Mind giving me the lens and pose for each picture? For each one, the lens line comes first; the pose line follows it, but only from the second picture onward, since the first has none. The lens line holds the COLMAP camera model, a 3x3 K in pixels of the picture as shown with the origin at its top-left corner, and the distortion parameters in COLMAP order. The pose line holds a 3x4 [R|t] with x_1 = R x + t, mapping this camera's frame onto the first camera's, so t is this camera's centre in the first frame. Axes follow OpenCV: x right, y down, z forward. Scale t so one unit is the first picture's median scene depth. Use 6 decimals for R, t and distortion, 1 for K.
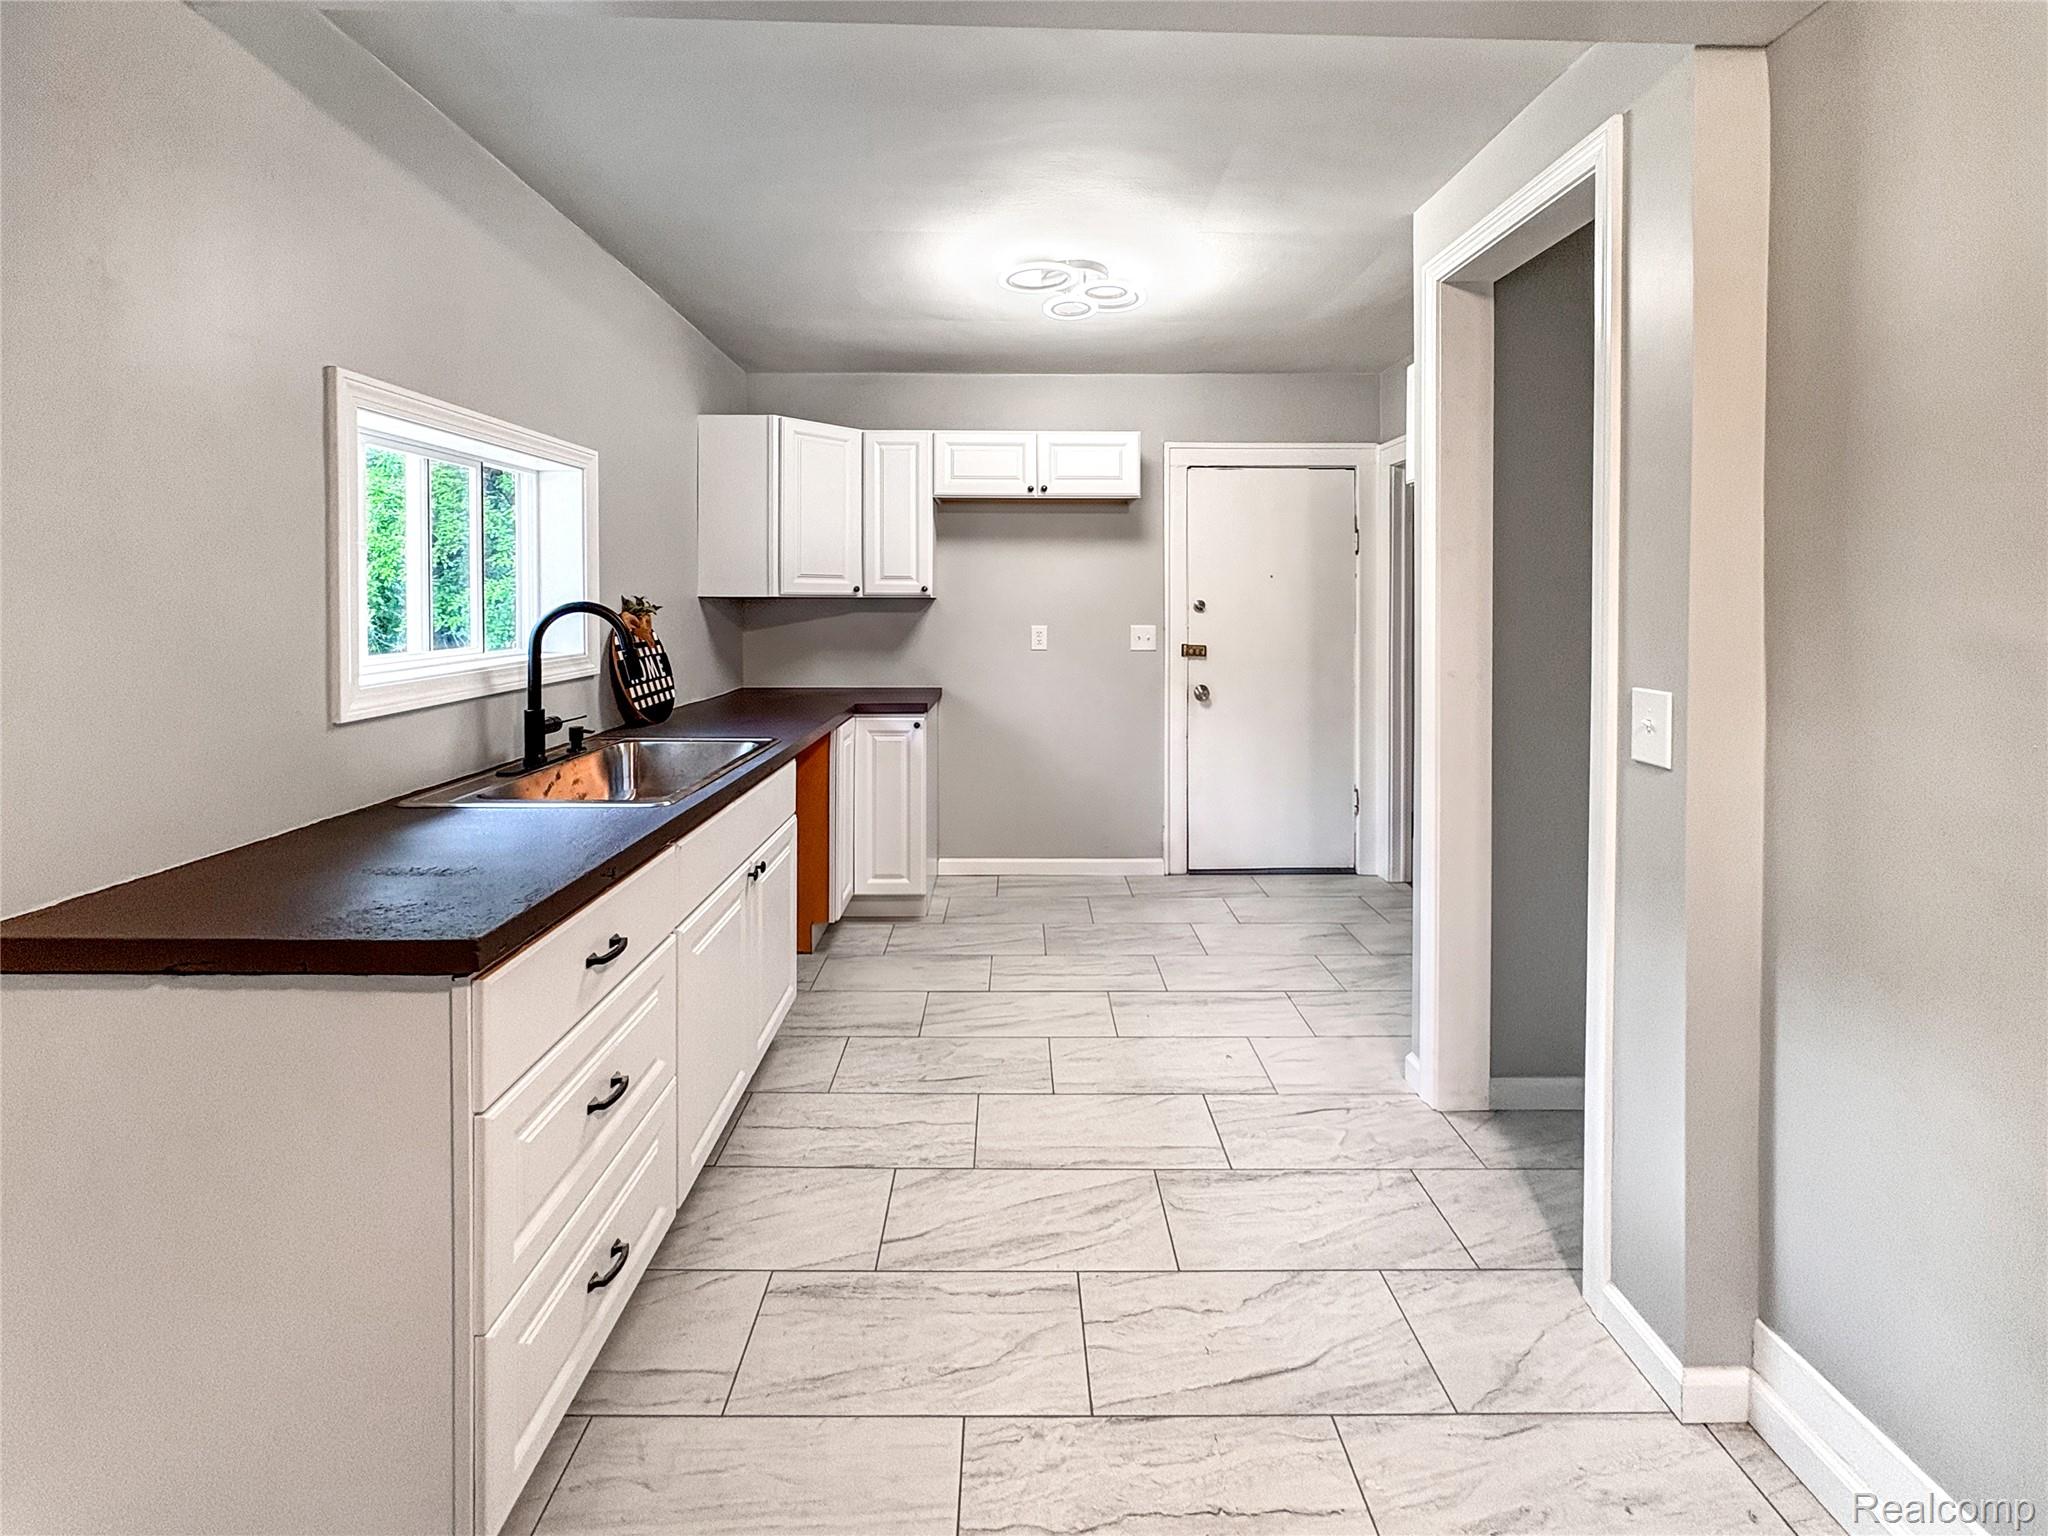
lens RADIAL K [[856.0, 0, 1024.0], [0, 856.0, 768.0], [0, 0, 1]] dist [-0.000314, 0.000861]
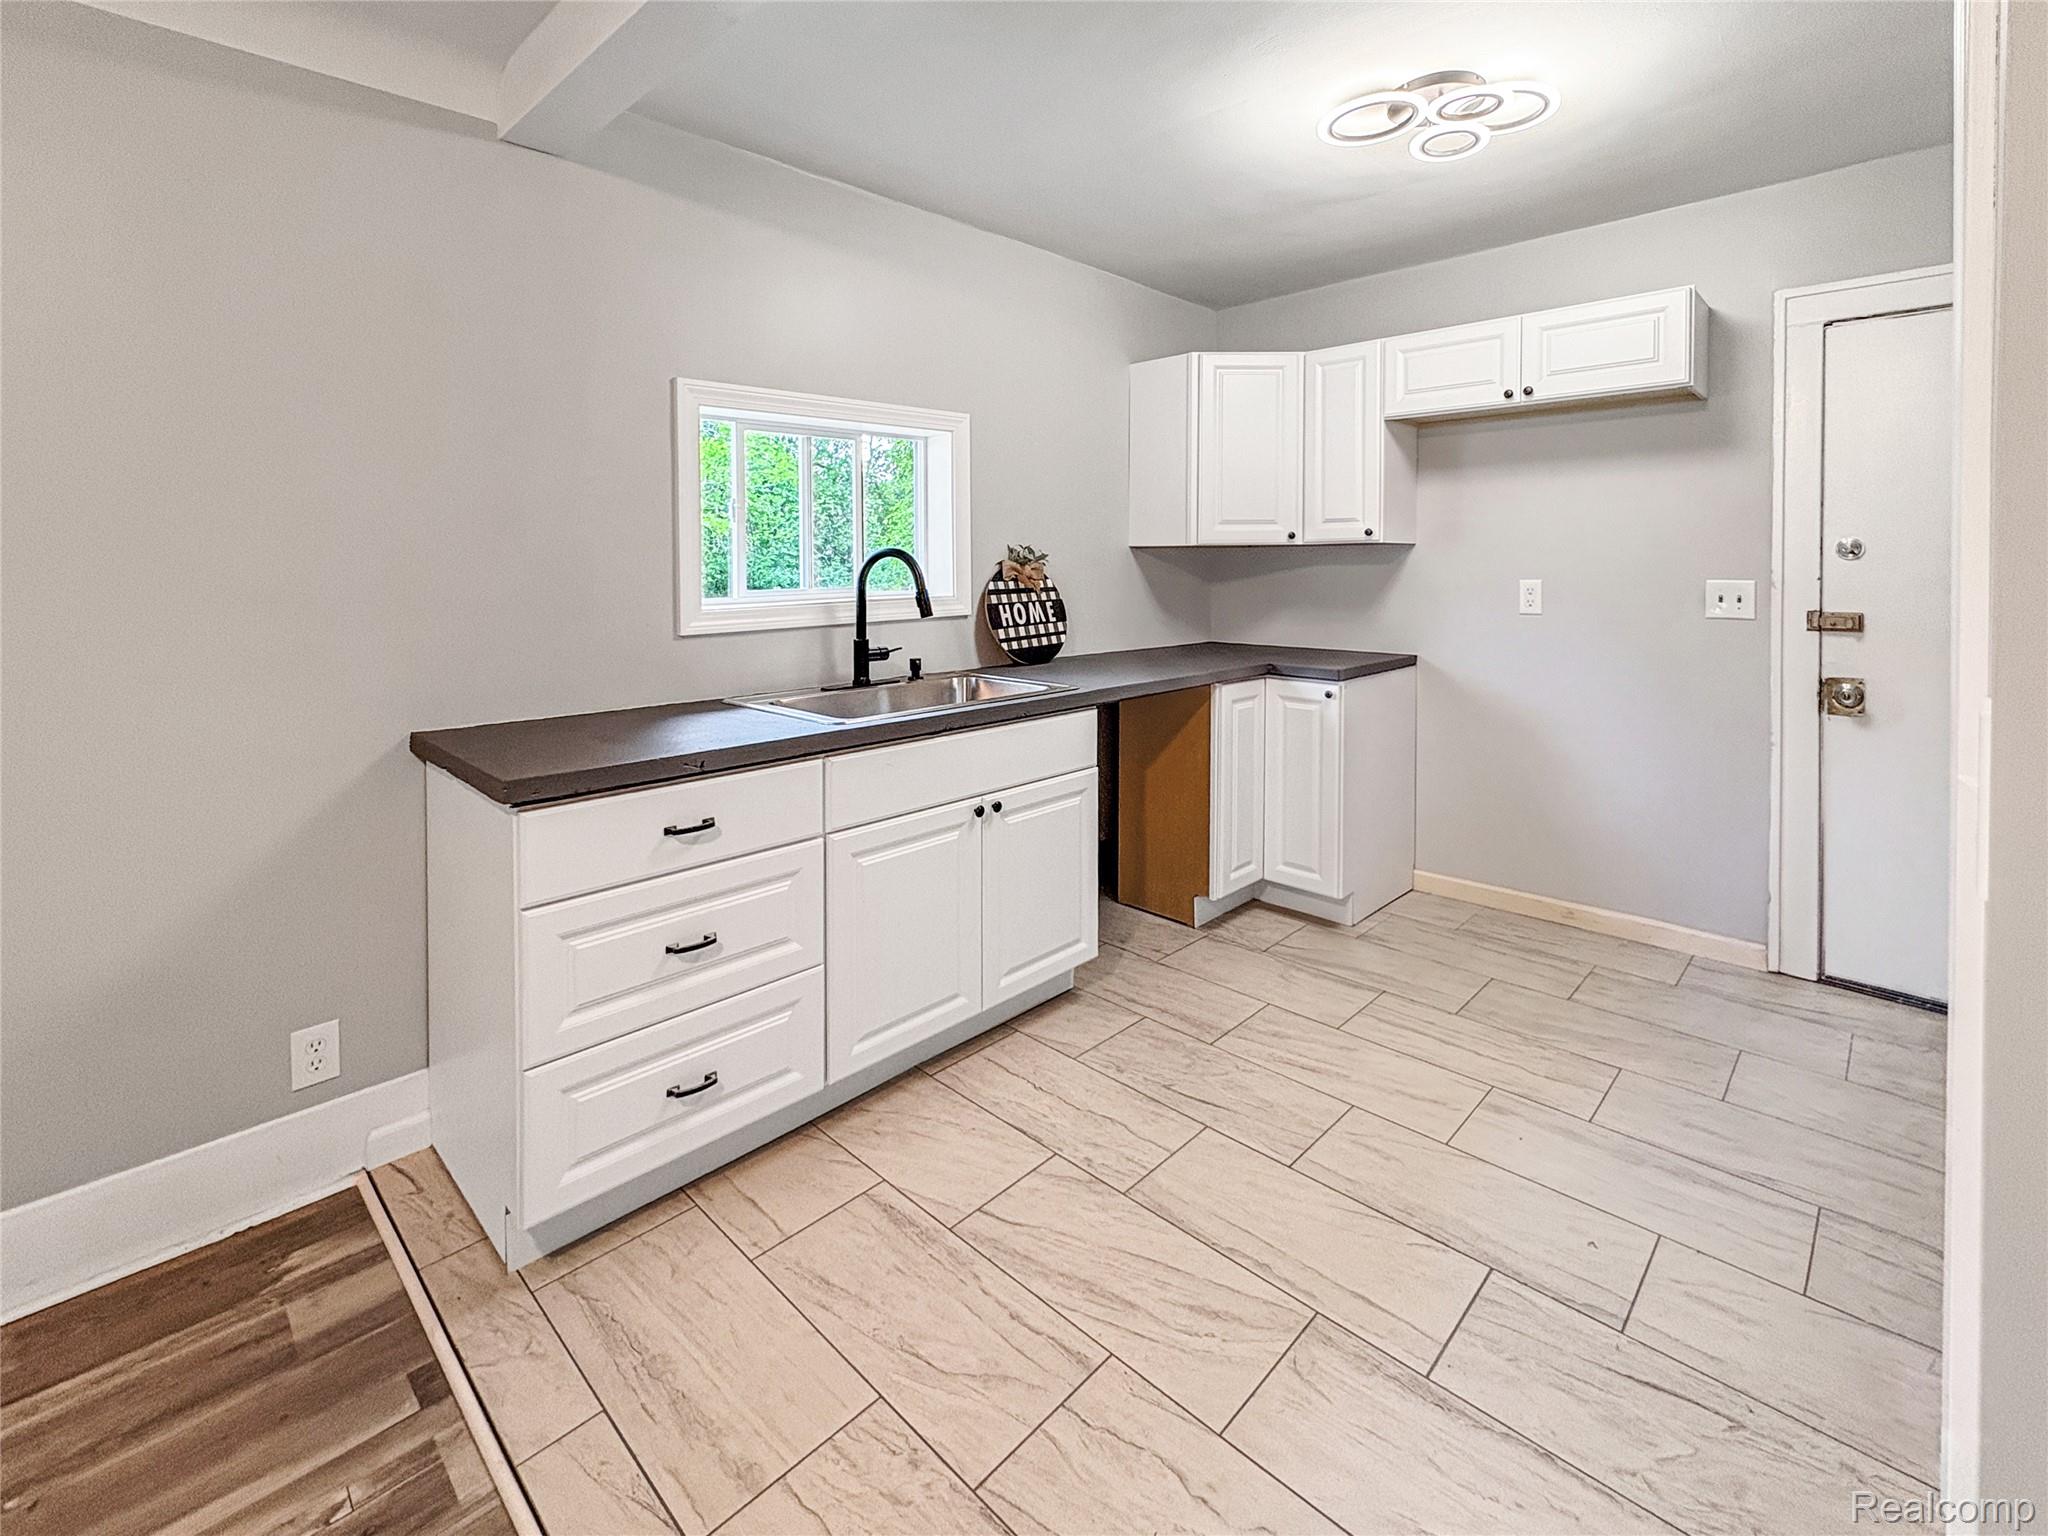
lens RADIAL K [[914.3, 0, 1033.1], [0, 914.3, 730.1], [0, 0, 1]] dist [0.002076, -0.001141]
pose [[0.710803, 0.121293, -0.692854, 0.422257], [-0.127773, 0.990897, 0.042386, -0.023571], [0.691689, 0.058400, 0.719831, 0.220102]]
